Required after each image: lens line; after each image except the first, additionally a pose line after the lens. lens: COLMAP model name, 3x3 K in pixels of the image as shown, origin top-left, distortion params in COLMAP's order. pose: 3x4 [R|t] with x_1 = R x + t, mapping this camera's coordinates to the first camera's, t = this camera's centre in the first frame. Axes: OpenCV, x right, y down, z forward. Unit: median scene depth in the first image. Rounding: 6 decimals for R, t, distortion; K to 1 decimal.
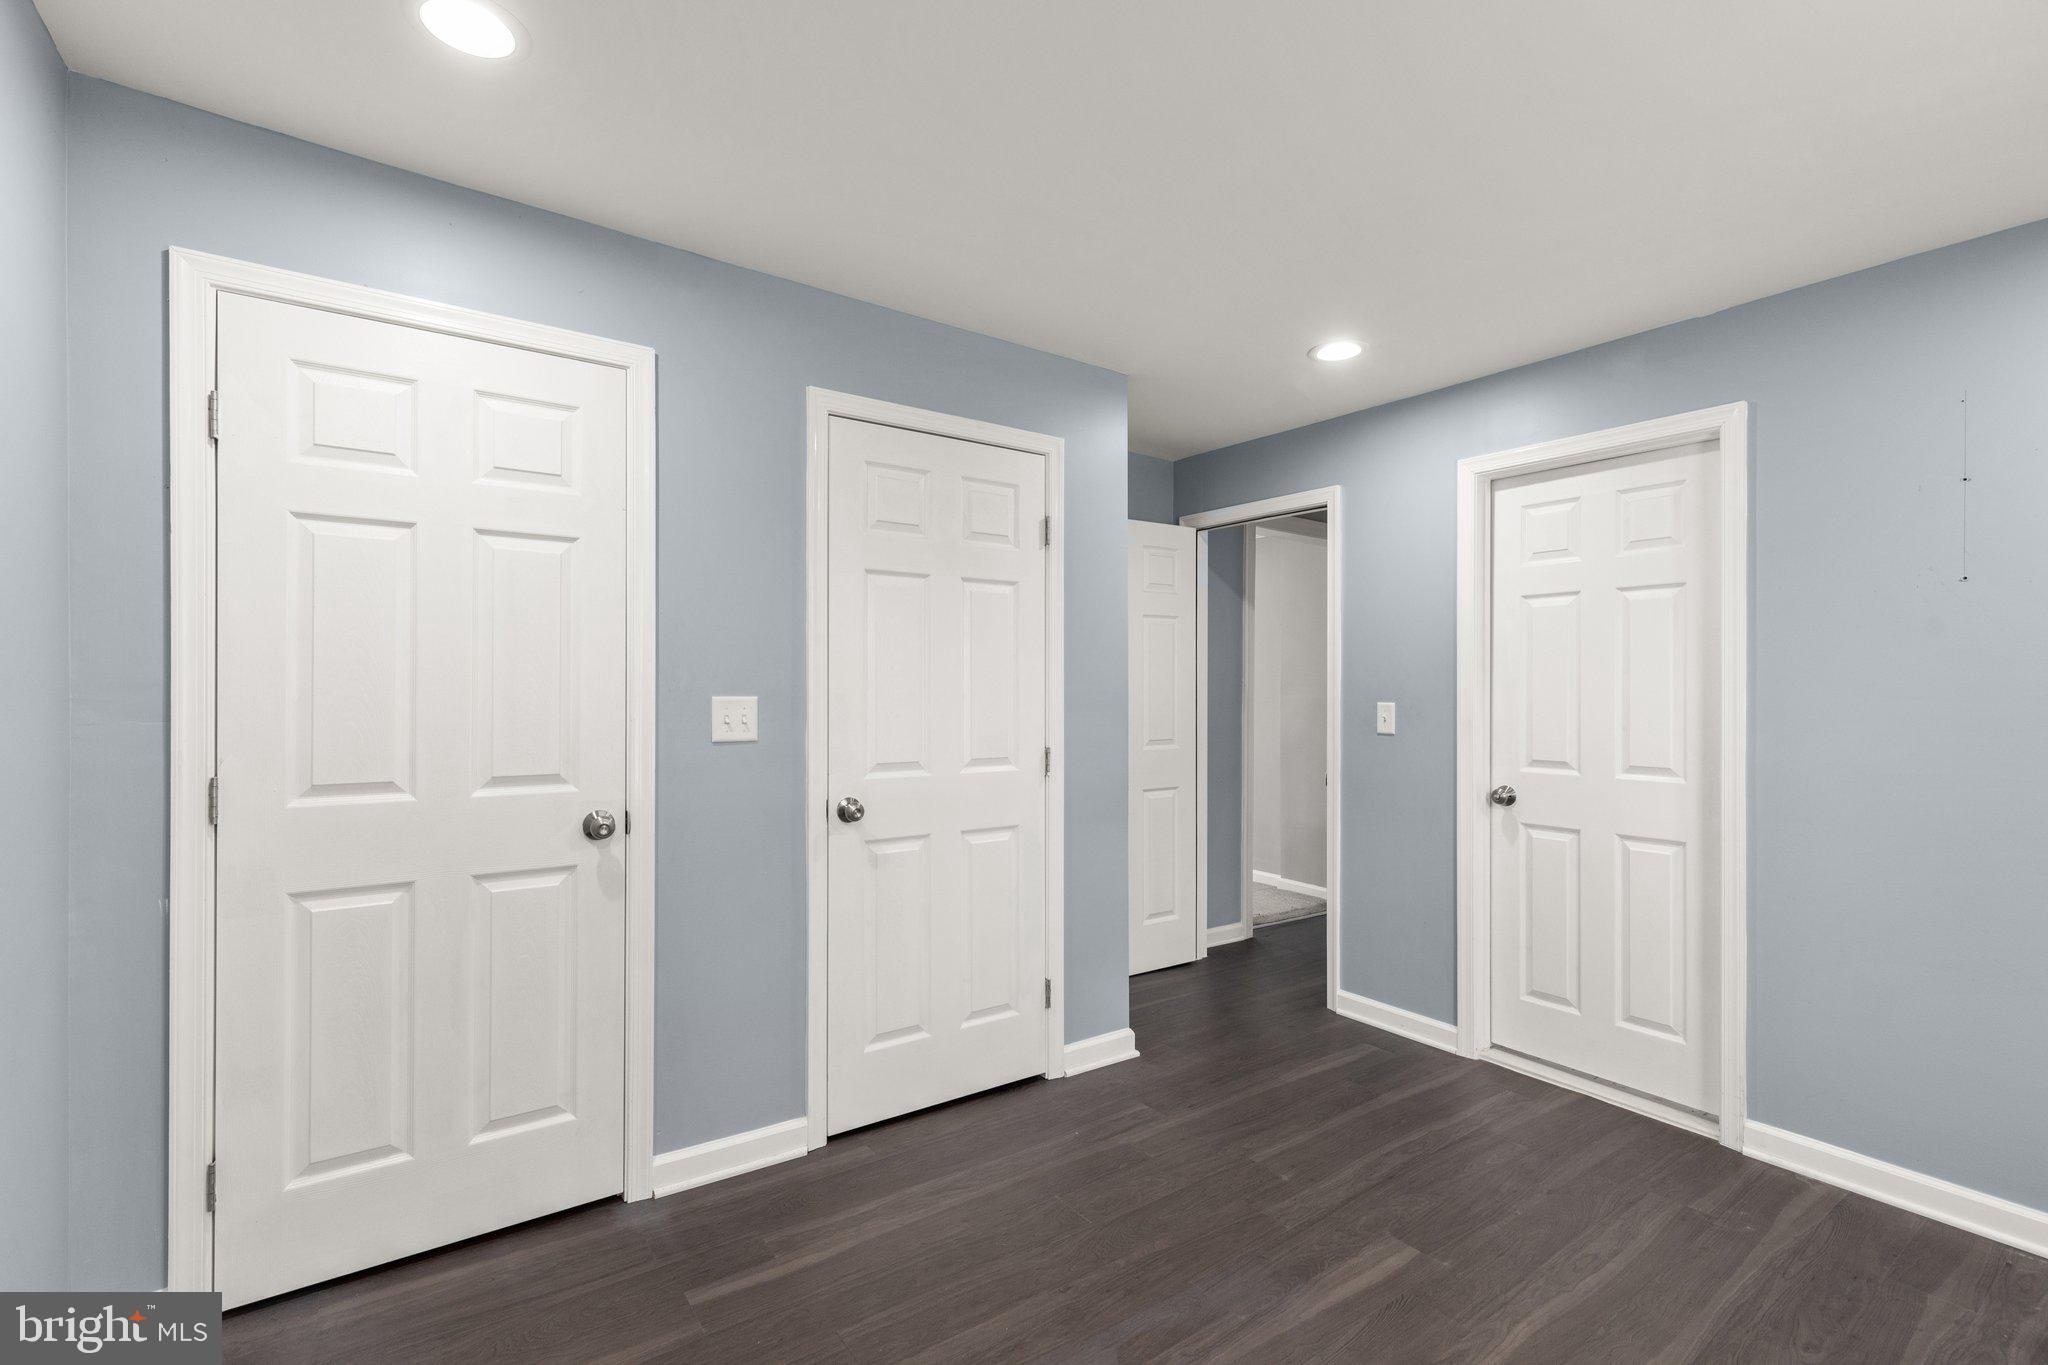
lens RADIAL K [[925.2, 0, 1045.7], [0, 925.2, 689.3], [0, 0, 1]] dist [0.000686, -0.000286]
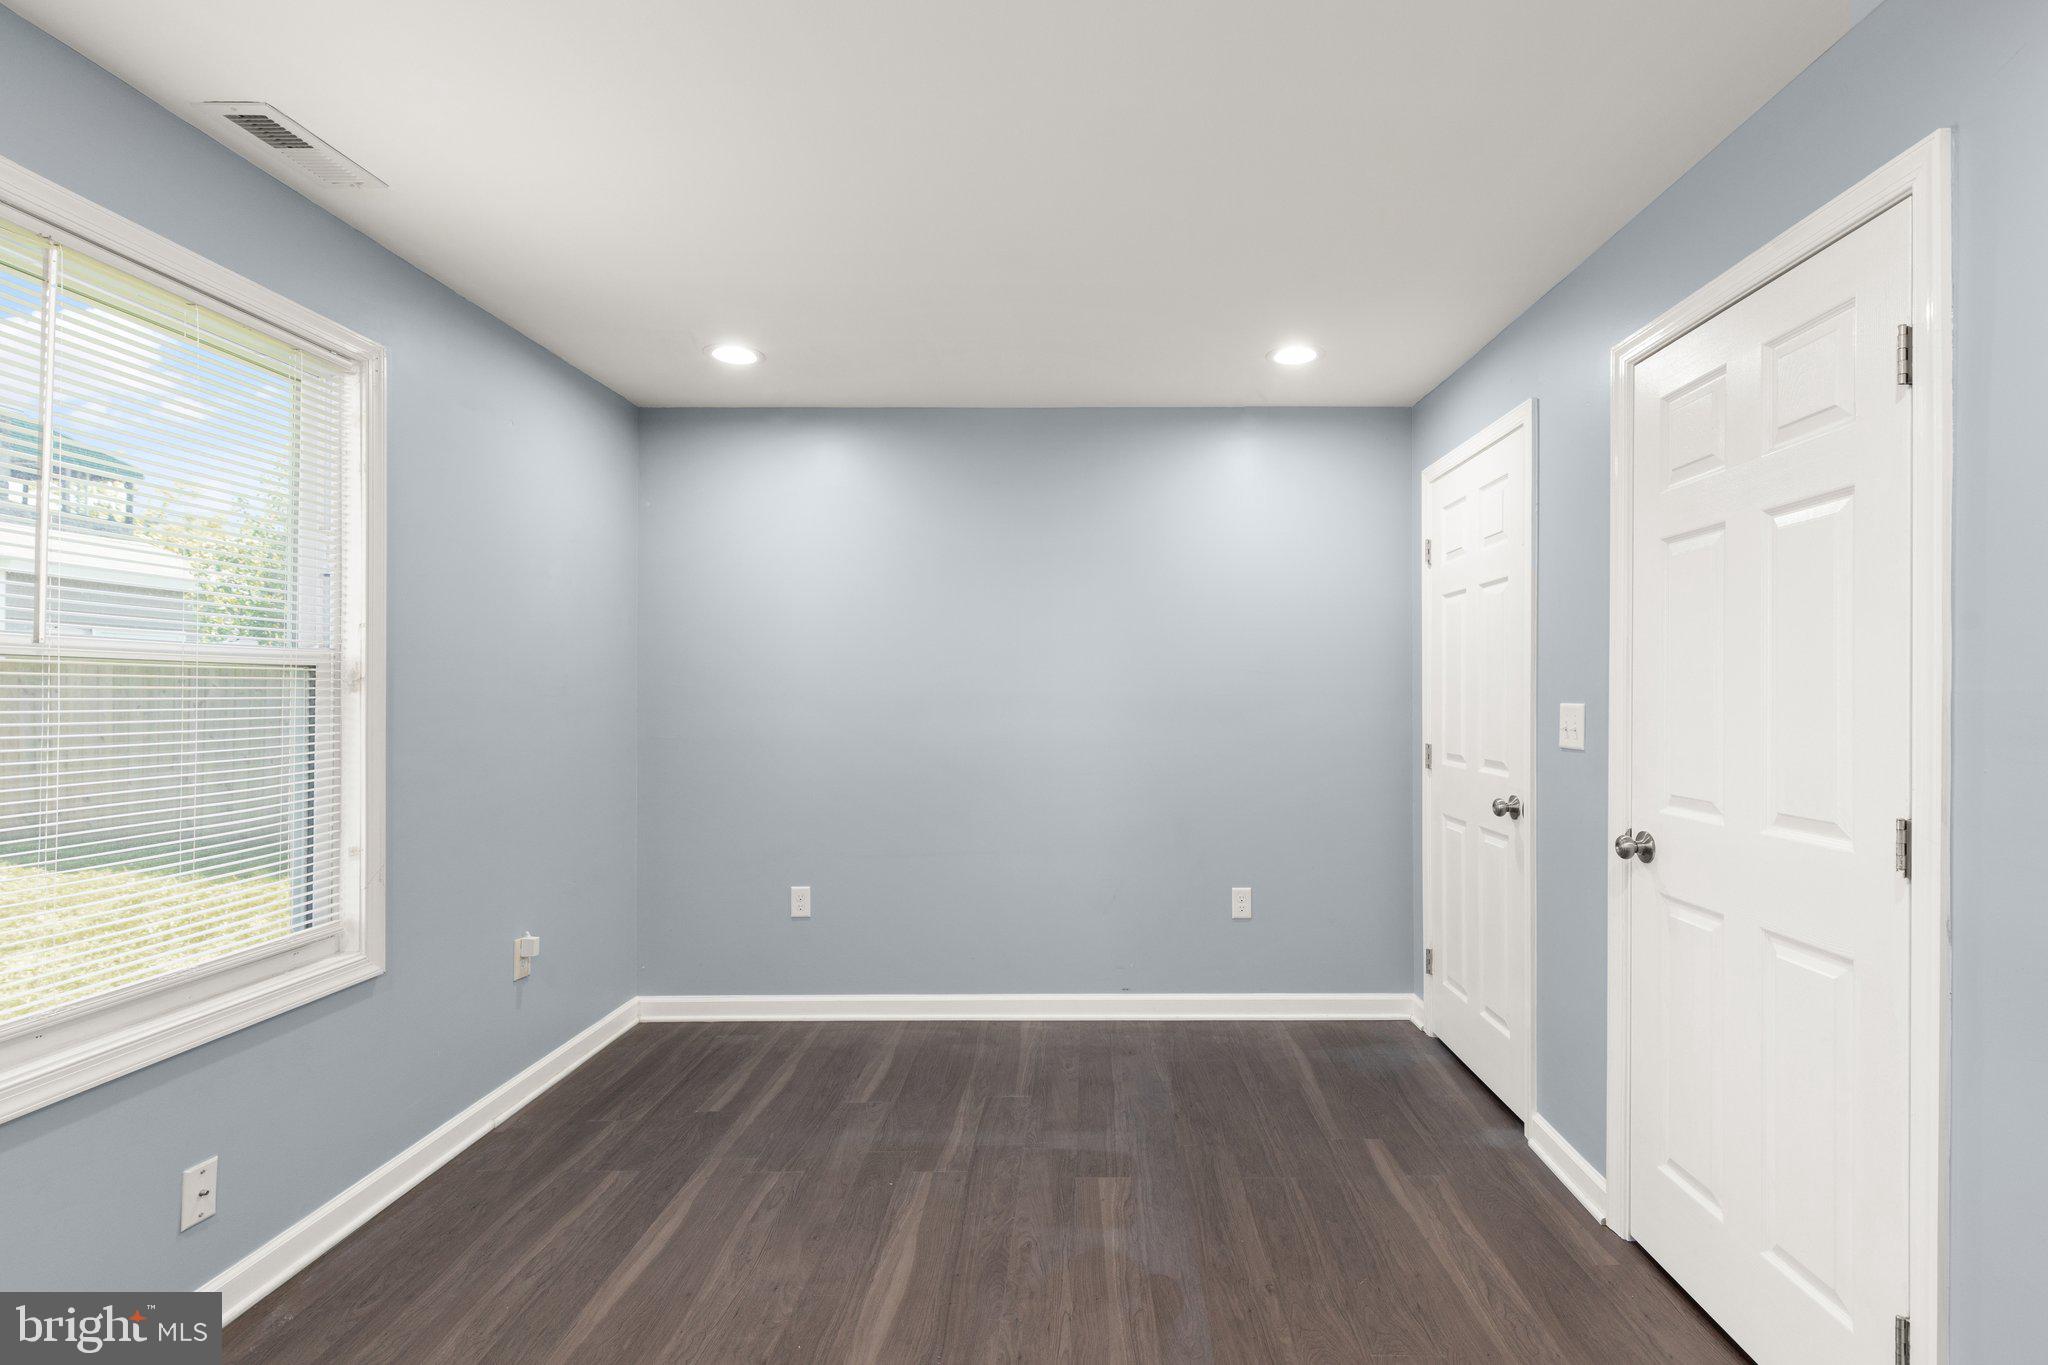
lens RADIAL K [[925.2, 0, 1045.7], [0, 925.2, 689.3], [0, 0, 1]] dist [0.000686, -0.000286]
pose [[-0.634865, -0.010138, -0.772557, 0.797787], [-0.000686, 0.999921, -0.012558, 0.004830], [0.772623, -0.007443, -0.634822, 1.205825]]
